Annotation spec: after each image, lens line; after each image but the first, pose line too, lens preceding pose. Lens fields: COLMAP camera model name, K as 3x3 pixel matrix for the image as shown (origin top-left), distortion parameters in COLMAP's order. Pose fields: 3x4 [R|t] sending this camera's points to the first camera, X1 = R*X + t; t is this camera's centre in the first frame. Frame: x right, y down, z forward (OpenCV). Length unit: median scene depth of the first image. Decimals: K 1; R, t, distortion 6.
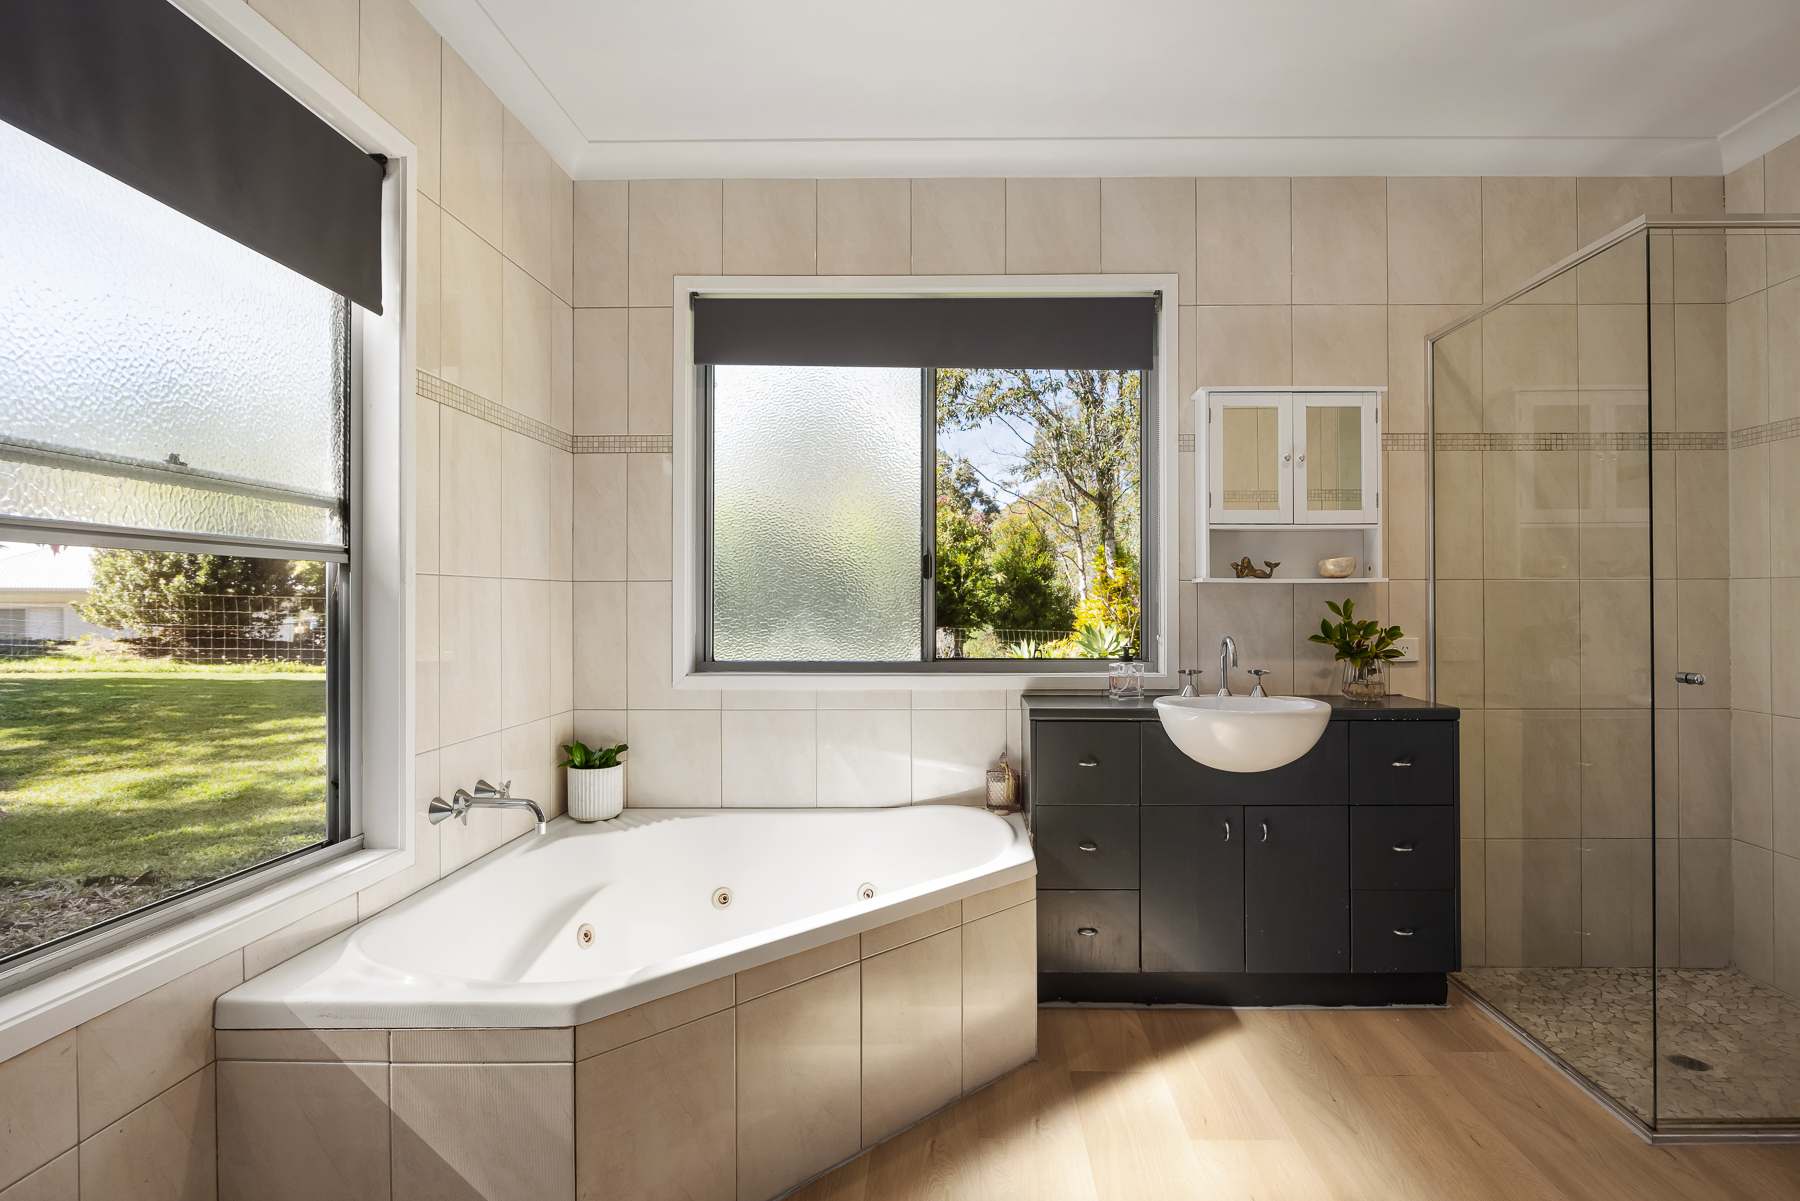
lens RADIAL K [[1045.7, 0, 900.0], [0, 1045.7, 600.5], [0, 0, 1]] dist [-0.028527, 0.000489]
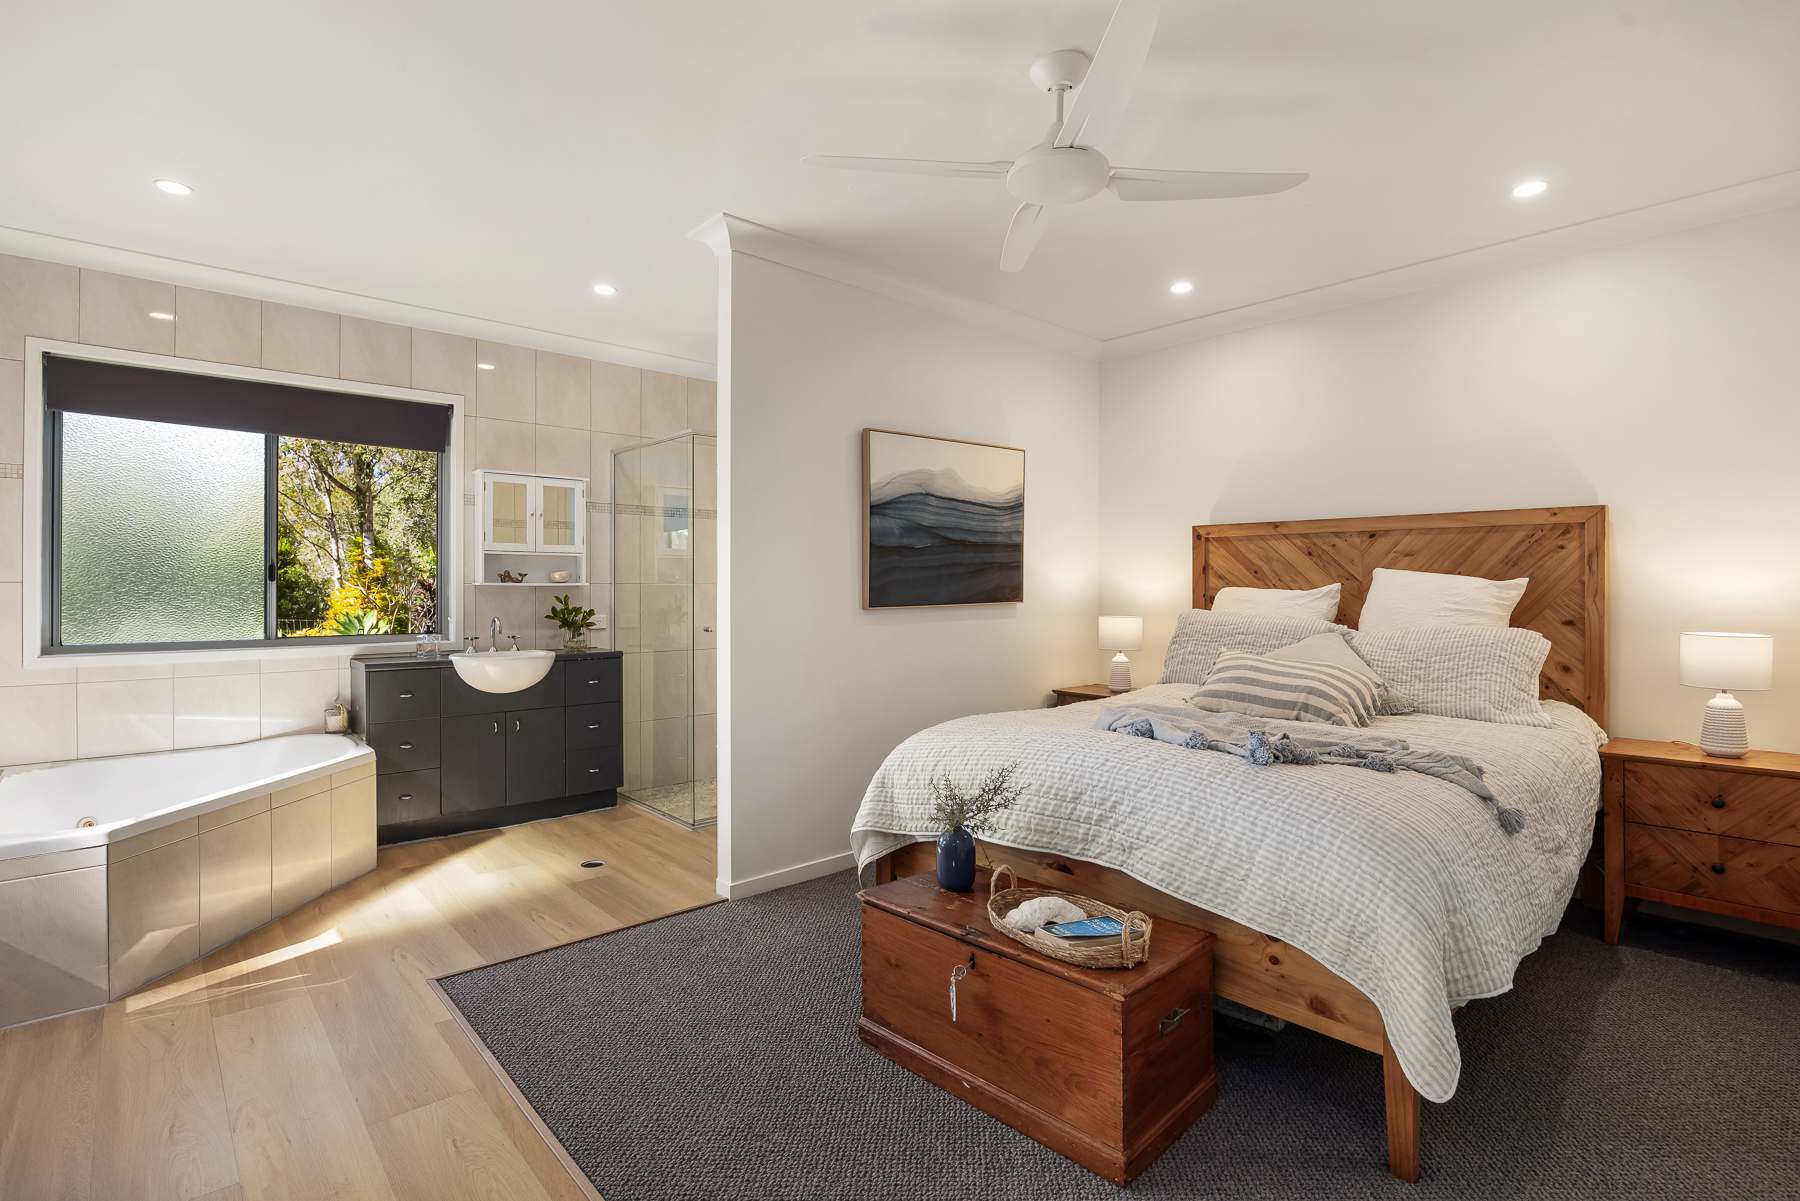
lens RADIAL K [[852.7, 0, 907.9], [0, 852.7, 583.9], [0, 0, 1]] dist [0.000738, -0.000599]
pose [[0.723186, 0.004974, 0.690636, -0.160122], [-0.000482, 0.999977, -0.006696, -0.010424], [-0.690653, 0.004510, 0.723172, -0.471032]]
